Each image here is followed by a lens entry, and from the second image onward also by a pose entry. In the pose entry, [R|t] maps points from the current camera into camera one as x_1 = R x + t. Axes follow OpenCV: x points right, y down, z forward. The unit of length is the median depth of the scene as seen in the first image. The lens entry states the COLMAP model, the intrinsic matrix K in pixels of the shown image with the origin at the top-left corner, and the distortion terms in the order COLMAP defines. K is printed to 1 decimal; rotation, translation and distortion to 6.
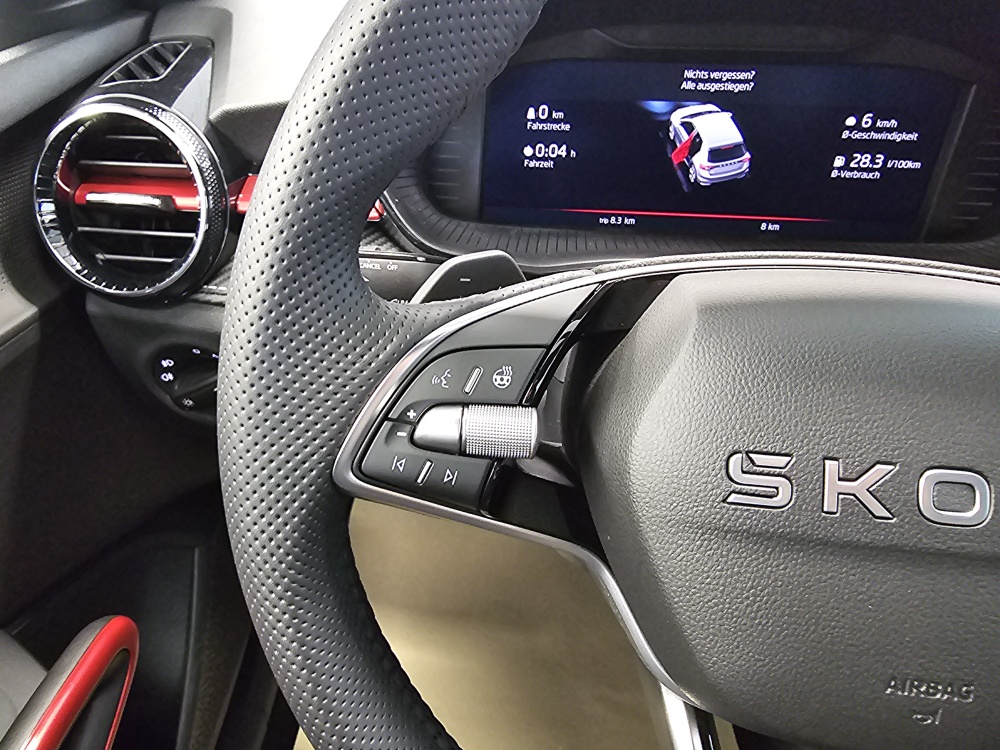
lens RADIAL K [[677.7, 0, 411.1], [0, 677.7, 368.8], [0, 0, 1]] dist [0.002100, -0.002597]
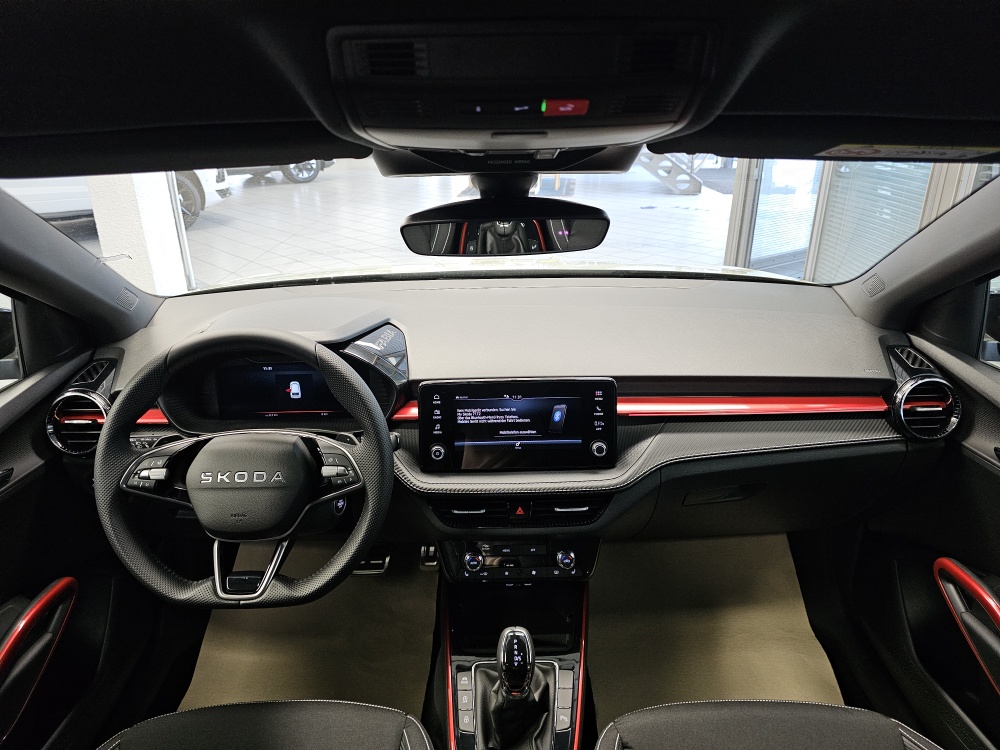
lens RADIAL K [[667.6, 0, 488.8], [0, 667.6, 373.6], [0, 0, 1]] dist [0.065941, -0.074319]
pose [[0.990411, -0.056938, 0.125870, 0.988208], [0.082587, 0.974410, -0.209059, 0.310983], [-0.110745, 0.217449, 0.969769, -2.107913]]
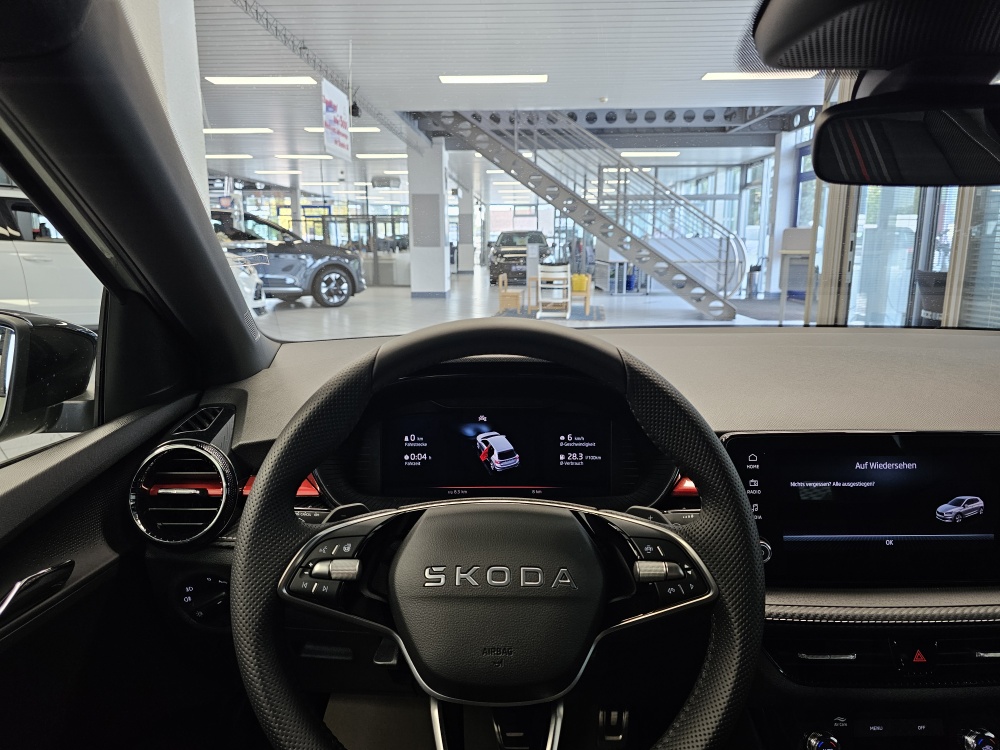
lens RADIAL K [[673.7, 0, 499.2], [0, 673.7, 371.3], [0, 0, 1]] dist [0.068014, -0.072084]
pose [[0.991450, -0.018555, 0.129164, 0.211377], [0.069351, 0.913396, -0.401122, 0.258934], [-0.110535, 0.406650, 0.906872, -0.925662]]
